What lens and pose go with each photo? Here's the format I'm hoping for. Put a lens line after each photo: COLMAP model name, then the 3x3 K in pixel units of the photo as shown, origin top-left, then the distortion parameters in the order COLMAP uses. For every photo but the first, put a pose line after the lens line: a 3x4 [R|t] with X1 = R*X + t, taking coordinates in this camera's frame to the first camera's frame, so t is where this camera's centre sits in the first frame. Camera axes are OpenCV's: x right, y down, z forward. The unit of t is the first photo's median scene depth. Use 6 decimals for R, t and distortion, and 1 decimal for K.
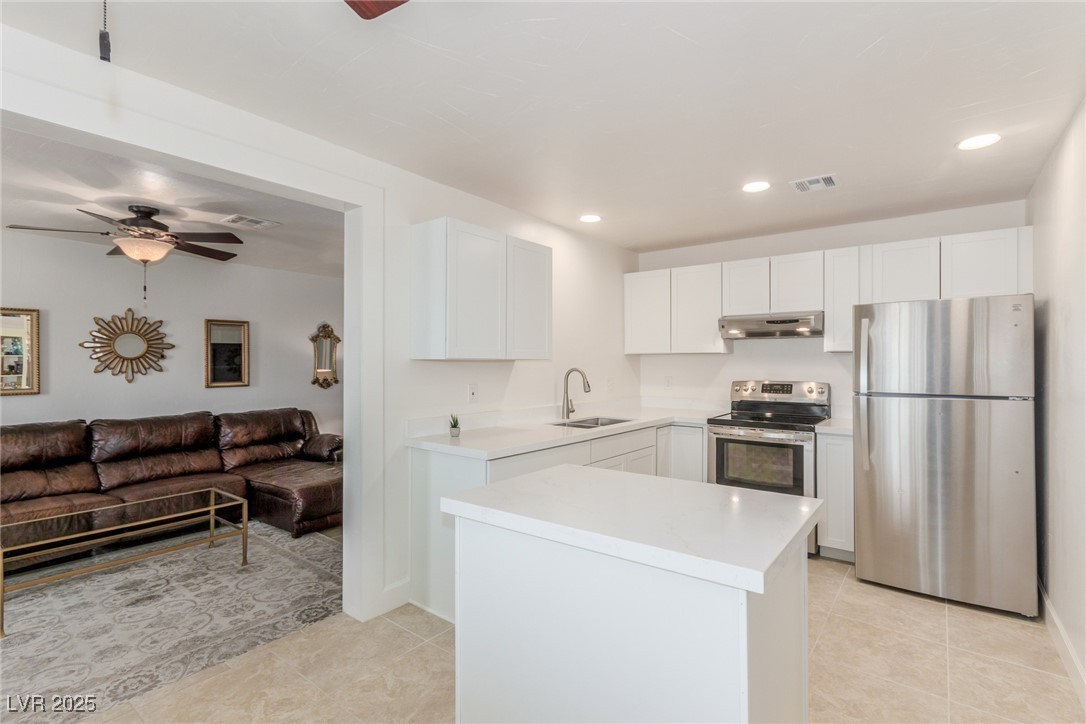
lens RADIAL K [[503.3, 0, 553.1], [0, 503.3, 357.9], [0, 0, 1]] dist [0.004431, -0.000595]
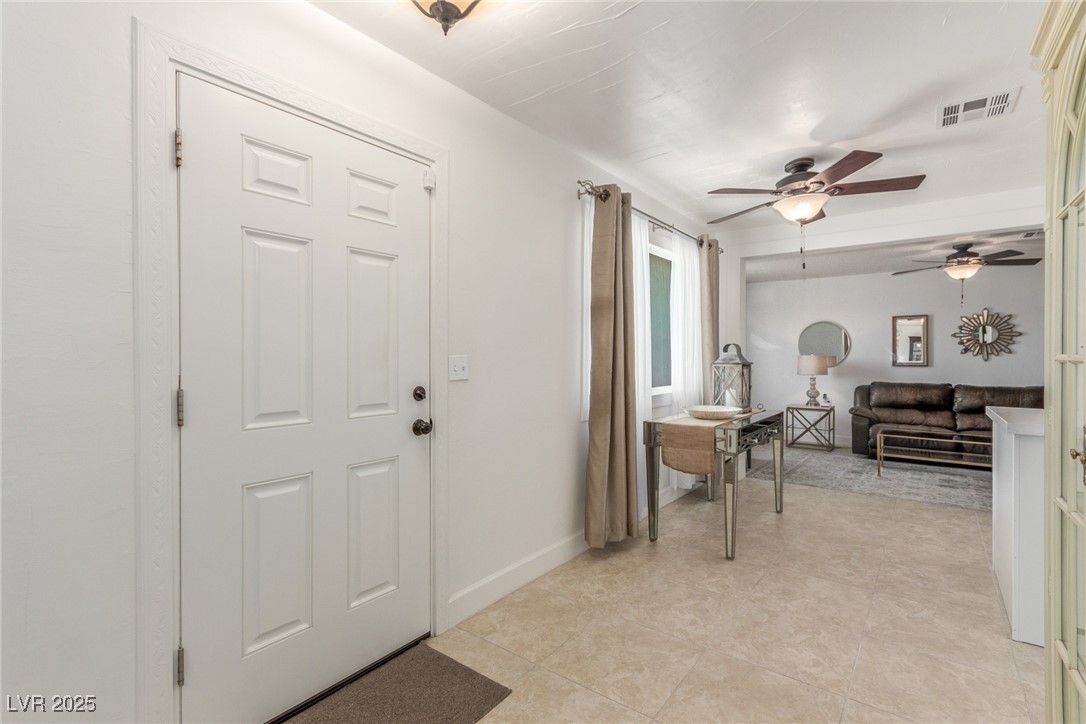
lens RADIAL K [[503.3, 0, 545.7], [0, 503.3, 353.9], [0, 0, 1]] dist [0.004431, -0.000595]
pose [[-0.007832, 0.000249, -0.999969, 0.640878], [0.003035, 0.999995, 0.000226, 0.028566], [0.999965, -0.003033, -0.007833, -0.228321]]
